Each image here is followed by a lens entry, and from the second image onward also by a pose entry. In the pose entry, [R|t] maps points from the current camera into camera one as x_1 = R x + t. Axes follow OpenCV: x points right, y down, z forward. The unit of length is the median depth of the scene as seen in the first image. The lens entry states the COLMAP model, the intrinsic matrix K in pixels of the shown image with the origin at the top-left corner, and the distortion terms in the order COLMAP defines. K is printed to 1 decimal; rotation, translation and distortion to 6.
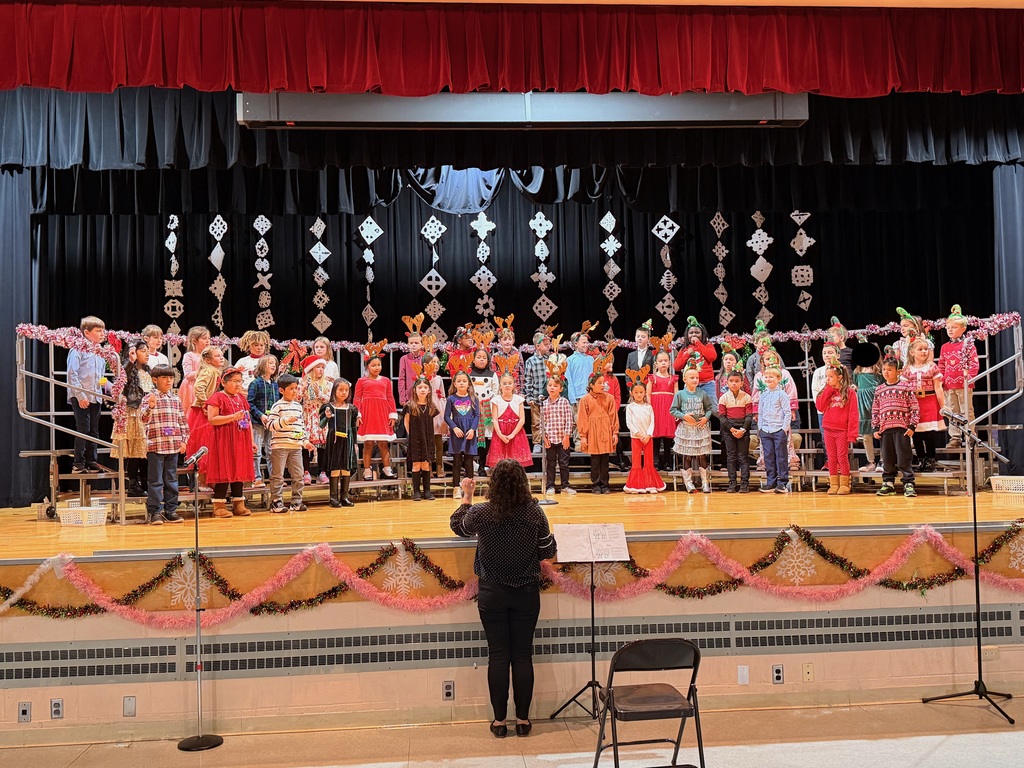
lens RADIAL K [[1031.3, 0, 512.0], [0, 1031.3, 384.0], [0, 0, 1]] dist [0.186506, -0.409615]
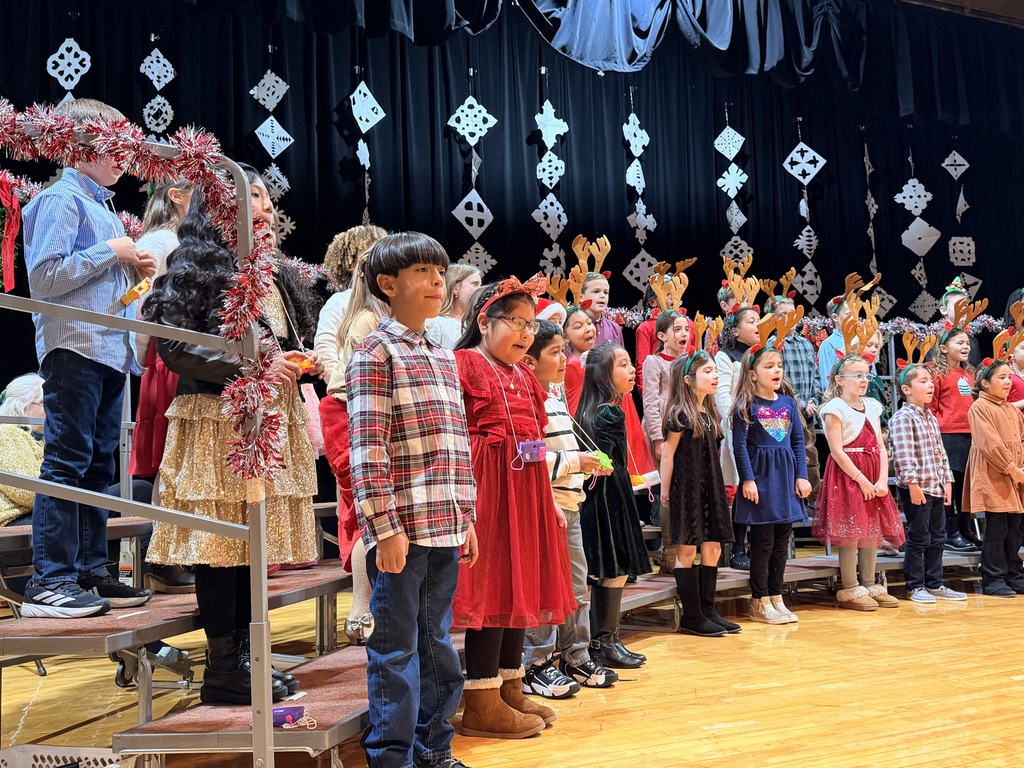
lens RADIAL K [[1045.4, 0, 512.0], [0, 1045.4, 384.0], [0, 0, 1]] dist [0.209500, -0.472846]
pose [[0.938365, 0.025643, 0.344693, -0.342591], [-0.008836, 0.998698, -0.050242, 0.031045], [-0.345532, 0.044100, 0.937370, 0.629619]]
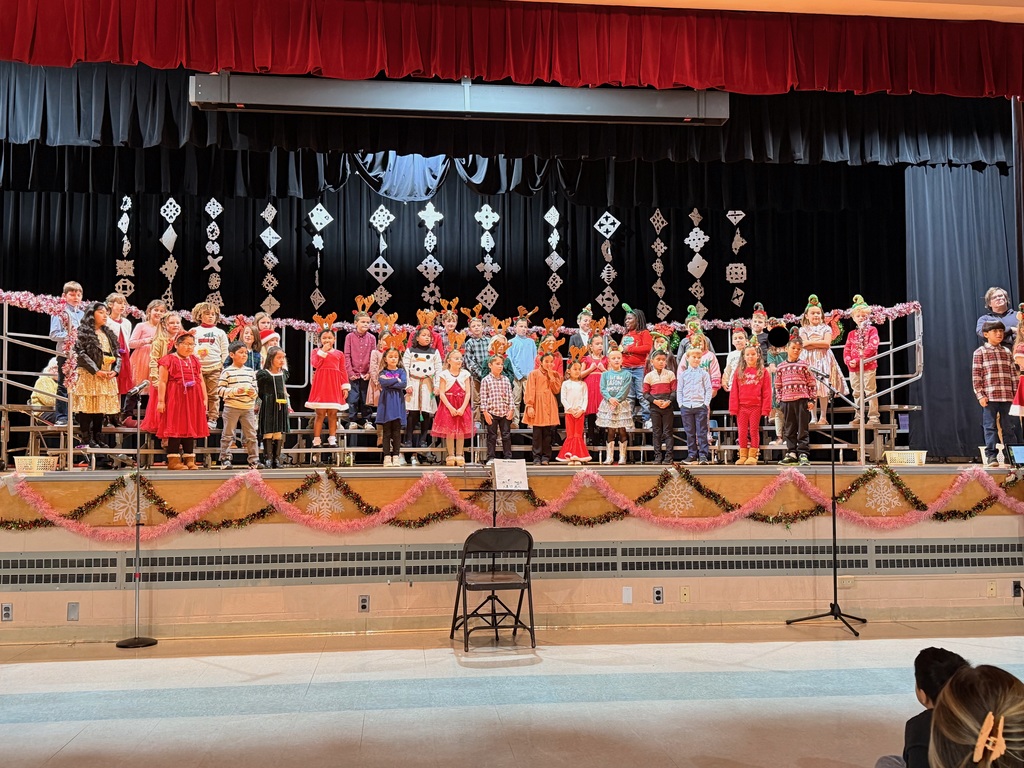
lens RADIAL K [[1070.8, 0, 512.0], [0, 1070.8, 384.0], [0, 0, 1]] dist [0.184776, -0.384488]
pose [[0.999337, 0.021485, 0.029398, 0.034529], [-0.020949, 0.999611, -0.018402, 0.044655], [-0.029782, 0.017773, 0.999398, -0.097568]]
